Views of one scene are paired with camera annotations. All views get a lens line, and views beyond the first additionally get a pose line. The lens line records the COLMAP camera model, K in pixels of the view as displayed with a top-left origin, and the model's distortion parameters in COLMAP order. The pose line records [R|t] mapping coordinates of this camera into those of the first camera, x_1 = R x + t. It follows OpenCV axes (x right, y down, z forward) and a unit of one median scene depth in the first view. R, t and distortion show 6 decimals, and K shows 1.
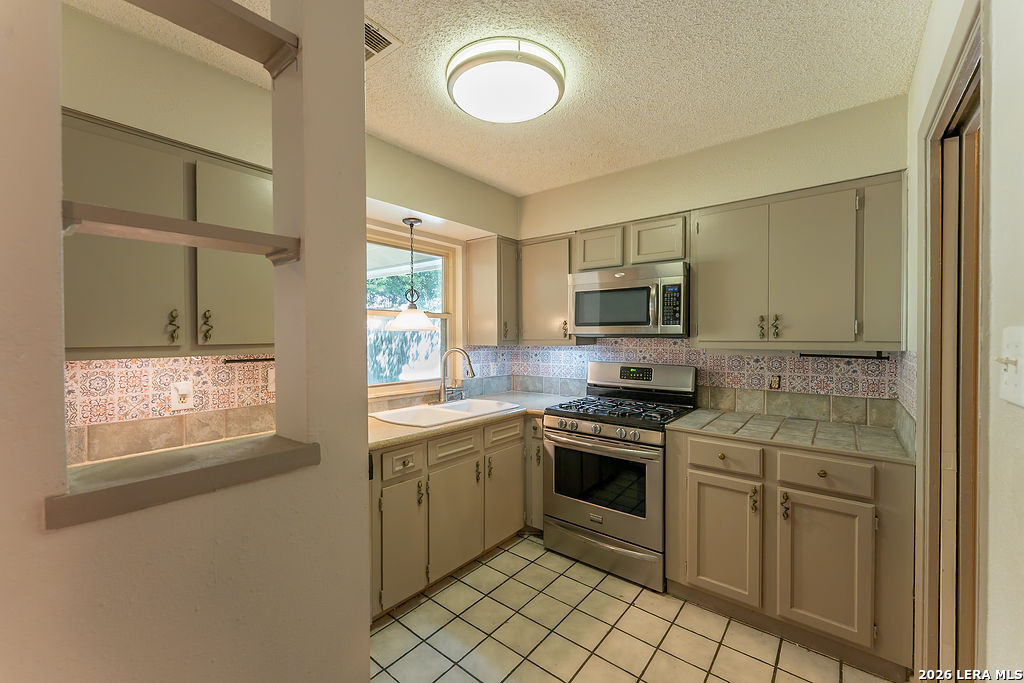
lens RADIAL K [[412.3, 0, 508.3], [0, 412.3, 342.2], [0, 0, 1]] dist [0.000453, 0.000100]
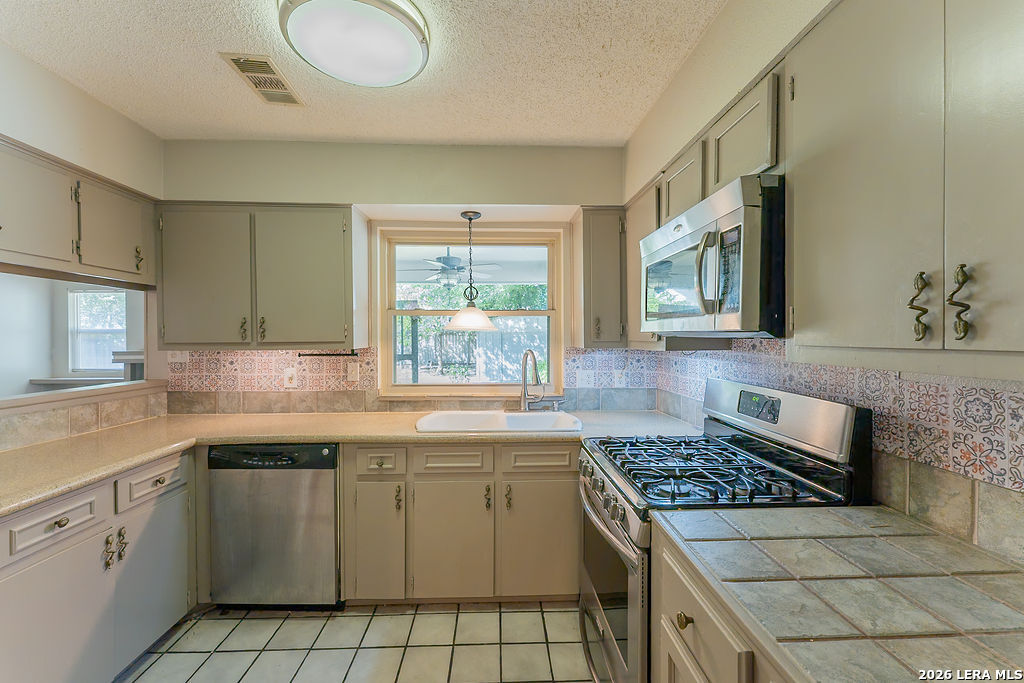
lens RADIAL K [[412.3, 0, 513.5], [0, 412.3, 342.4], [0, 0, 1]] dist [0.000453, 0.000100]
pose [[0.657667, 0.010540, -0.753235, 0.649646], [-0.010756, 0.999932, 0.004601, -0.006482], [0.753232, 0.005076, 0.657735, 0.534235]]
